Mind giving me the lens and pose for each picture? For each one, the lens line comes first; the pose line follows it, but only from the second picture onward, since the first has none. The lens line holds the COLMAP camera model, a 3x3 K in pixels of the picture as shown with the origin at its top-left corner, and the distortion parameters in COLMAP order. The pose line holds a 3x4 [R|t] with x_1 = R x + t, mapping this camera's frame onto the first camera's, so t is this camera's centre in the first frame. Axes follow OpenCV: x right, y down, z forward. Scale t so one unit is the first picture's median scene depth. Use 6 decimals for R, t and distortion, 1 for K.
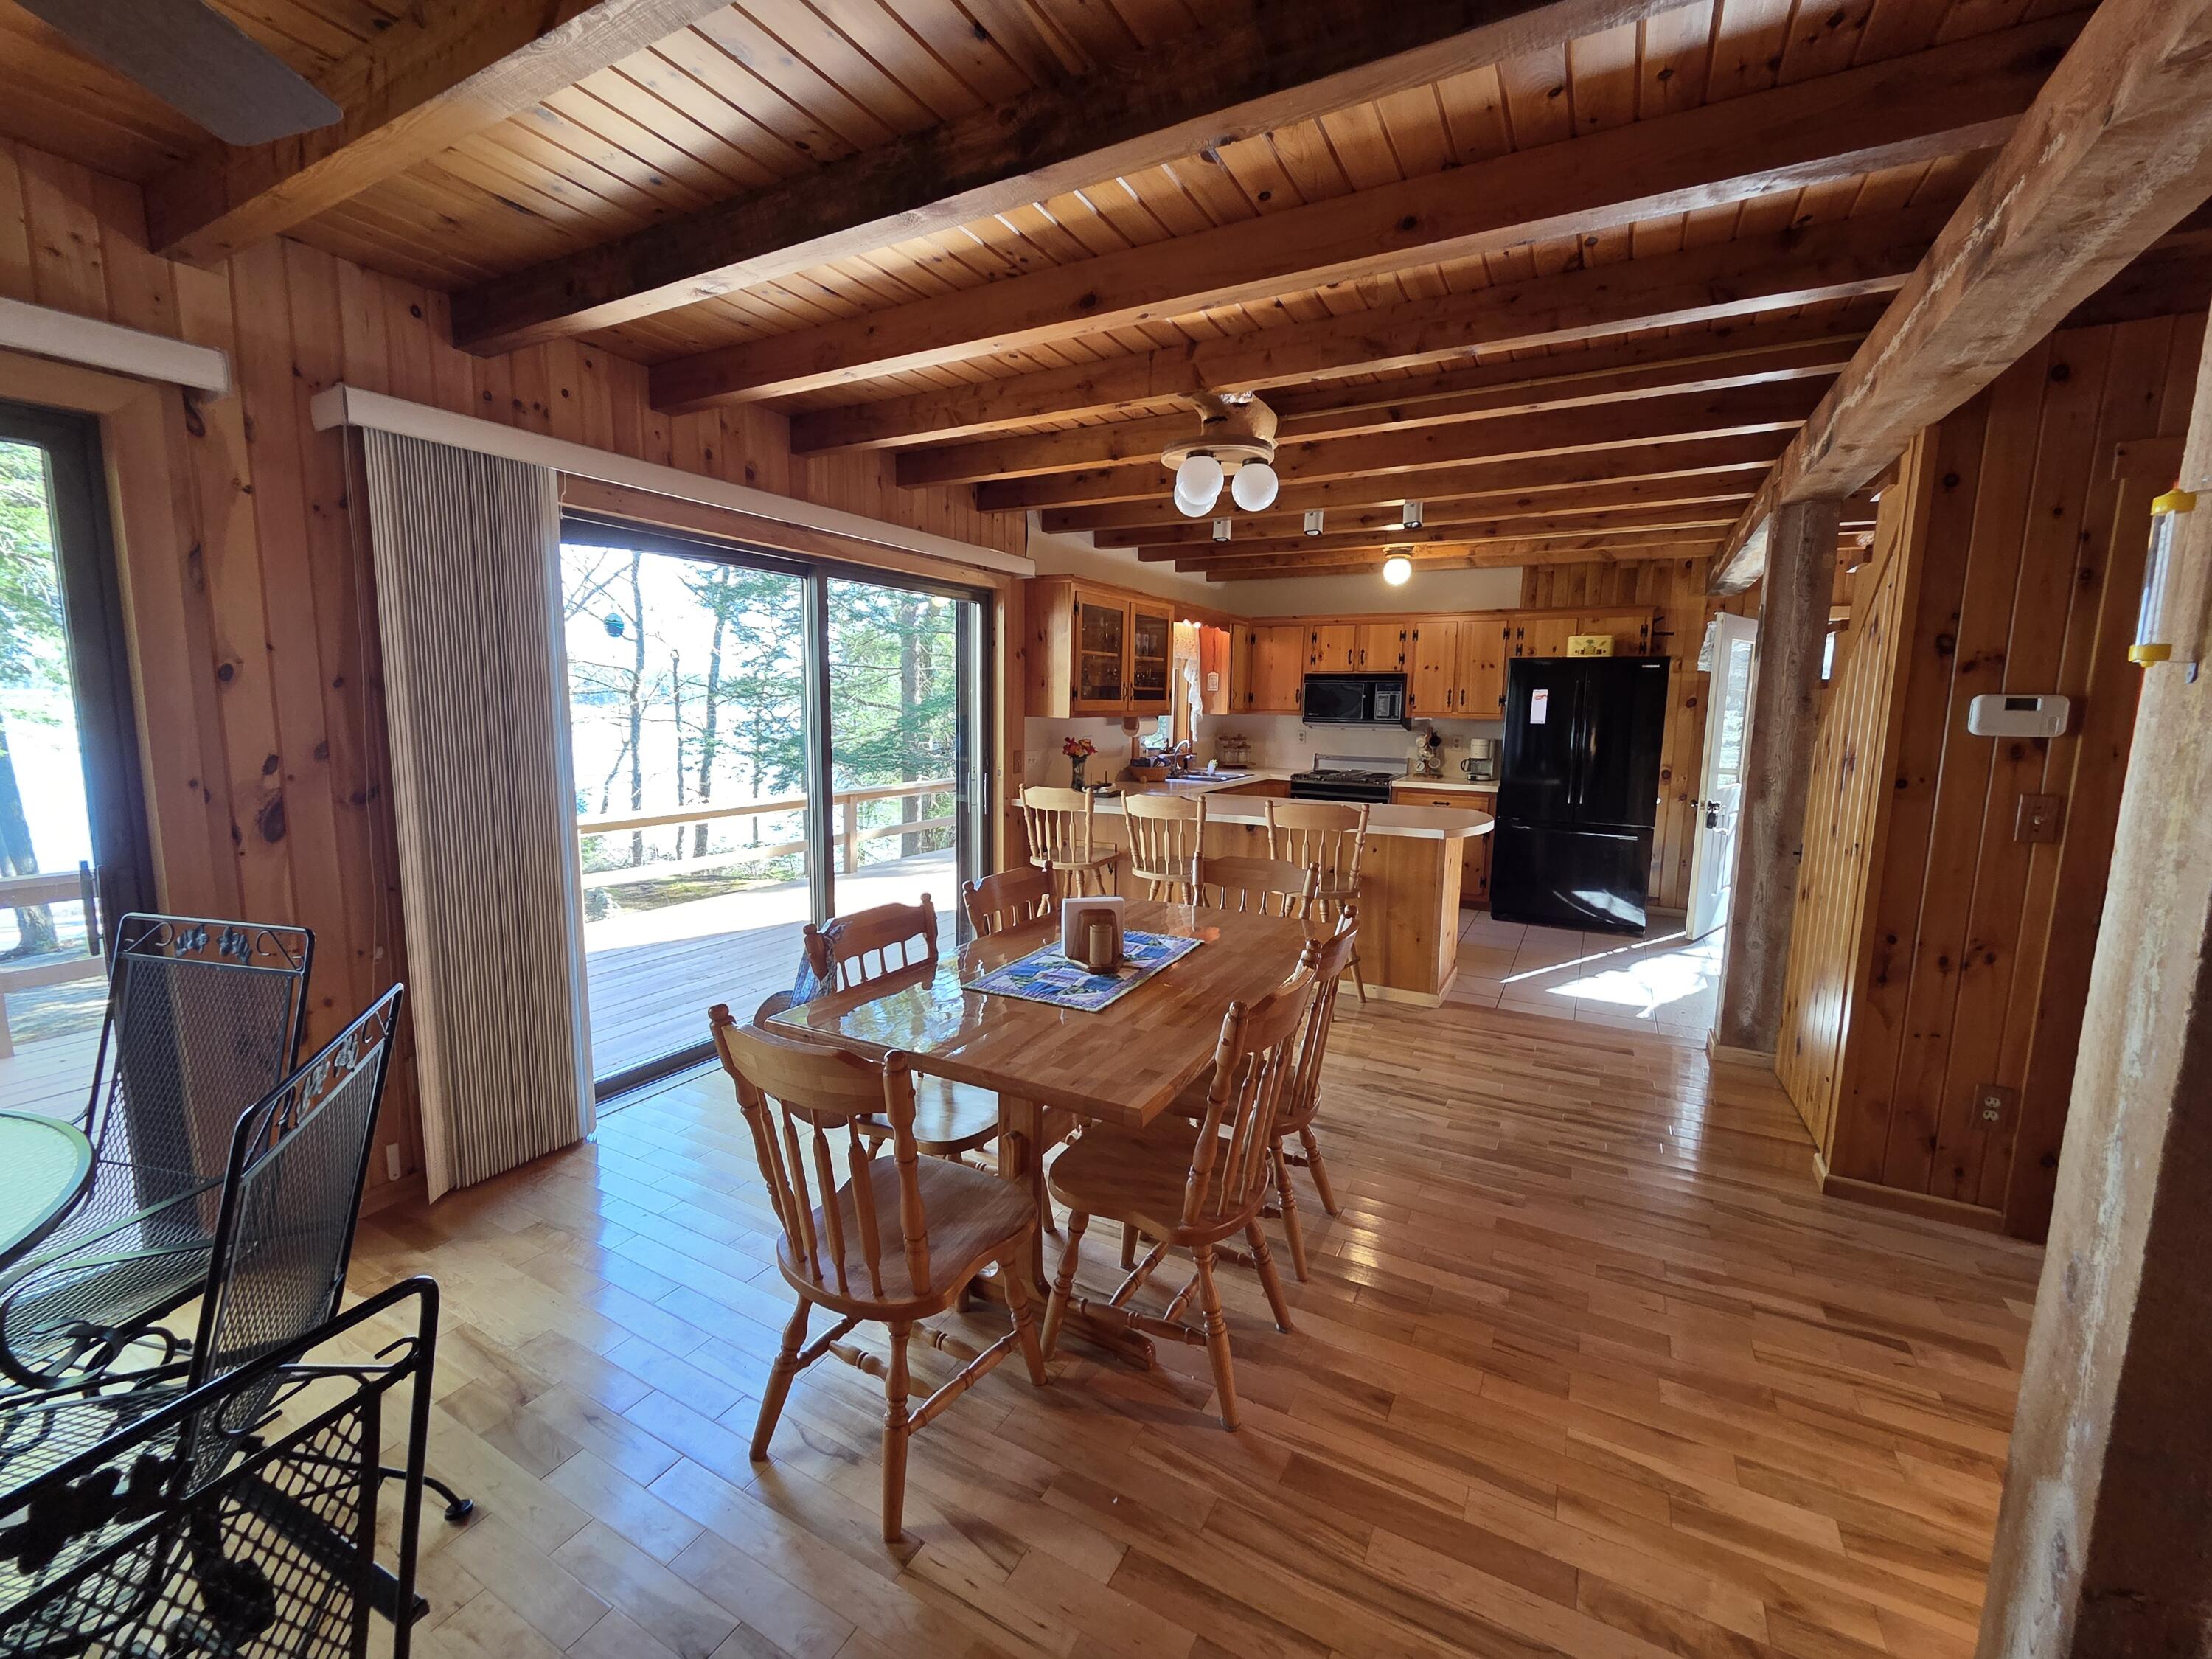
lens RADIAL K [[915.0, 0, 1100.5], [0, 915.0, 820.1], [0, 0, 1]] dist [-0.001625, 0.000330]
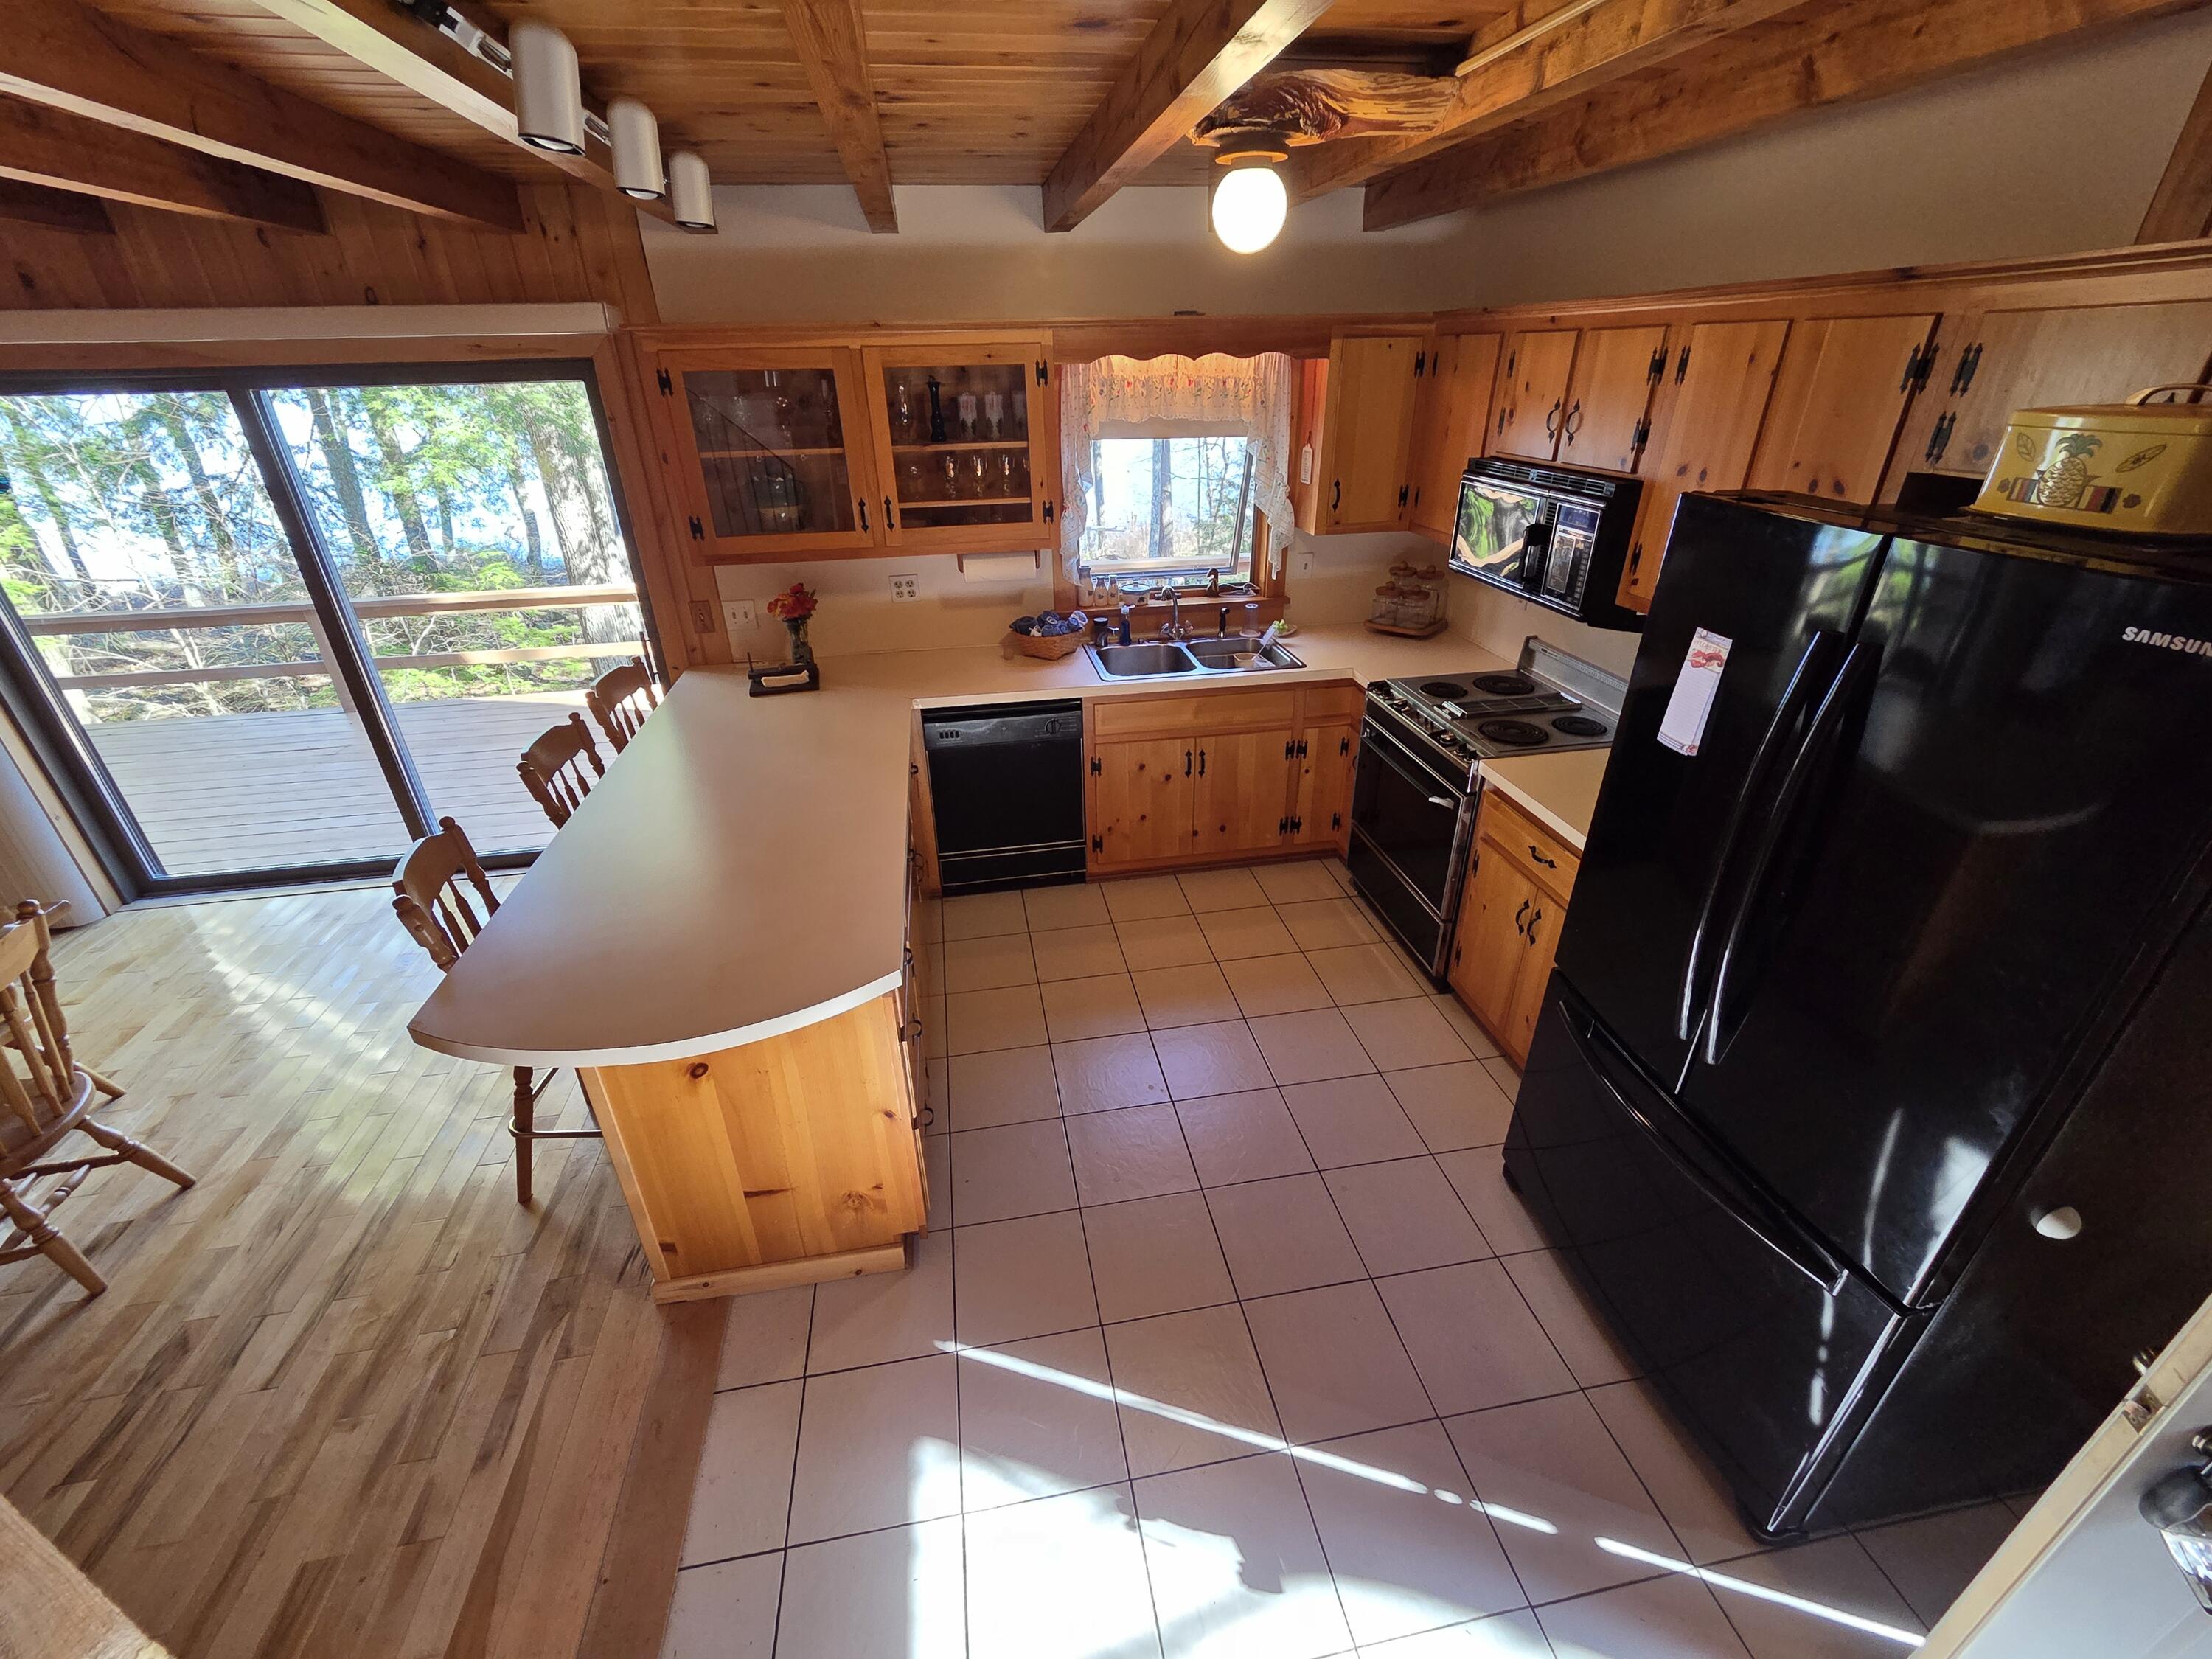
lens RADIAL K [[917.6, 0, 1106.0], [0, 917.6, 829.5], [0, 0, 1]] dist [-0.002224, -0.000194]
pose [[0.624692, 0.336896, -0.704458, 0.554916], [-0.073282, 0.923455, 0.376644, -0.170003], [0.777425, -0.183662, 0.601563, 0.658297]]
